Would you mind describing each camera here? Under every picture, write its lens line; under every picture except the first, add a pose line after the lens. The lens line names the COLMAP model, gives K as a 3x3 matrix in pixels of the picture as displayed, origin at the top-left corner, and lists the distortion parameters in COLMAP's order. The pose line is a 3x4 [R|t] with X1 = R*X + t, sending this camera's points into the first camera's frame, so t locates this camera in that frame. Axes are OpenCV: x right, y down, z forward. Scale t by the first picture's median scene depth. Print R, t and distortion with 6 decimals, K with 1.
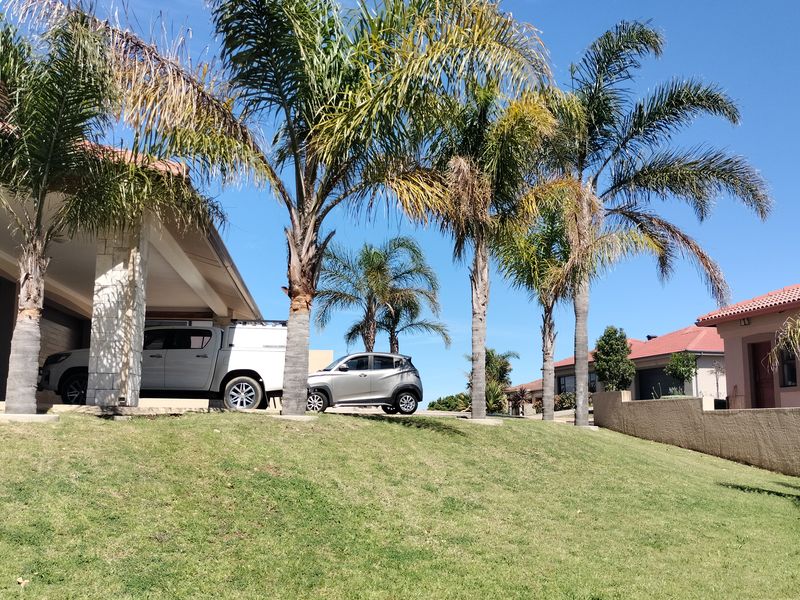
lens RADIAL K [[748.9, 0, 400.0], [0, 748.9, 300.0], [0, 0, 1]] dist [-0.025648, -0.027509]
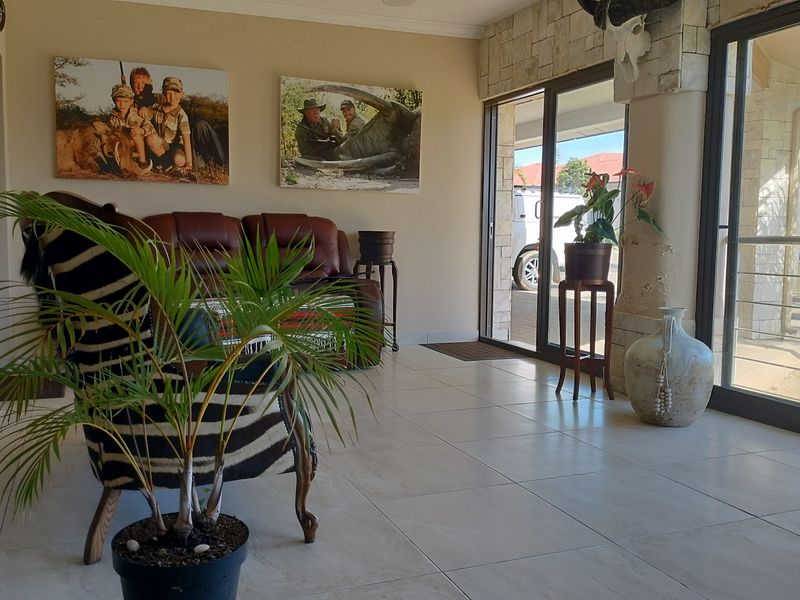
lens RADIAL K [[748.9, 0, 400.0], [0, 748.9, 300.0], [0, 0, 1]] dist [-0.025648, -0.027509]
pose [[0.966891, -0.020158, 0.254392, -1.167052], [-0.041735, 0.970962, 0.235565, -0.096407], [-0.251753, -0.238382, 0.937973, 0.302444]]
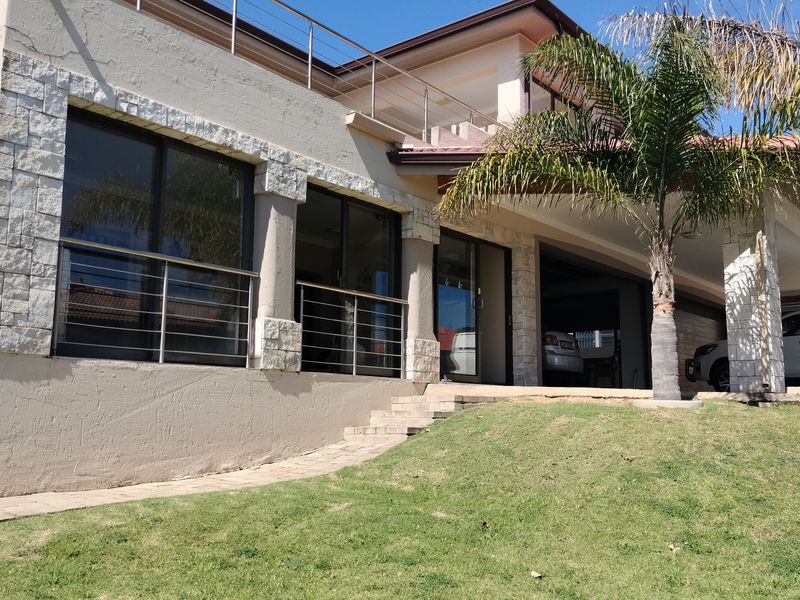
lens RADIAL K [[748.9, 0, 400.0], [0, 748.9, 300.0], [0, 0, 1]] dist [-0.025648, -0.027509]
pose [[0.676865, -0.100665, -0.729191, 0.031972], [0.108975, 0.993393, -0.035983, 0.003500], [0.727996, -0.055108, 0.683363, -0.021783]]
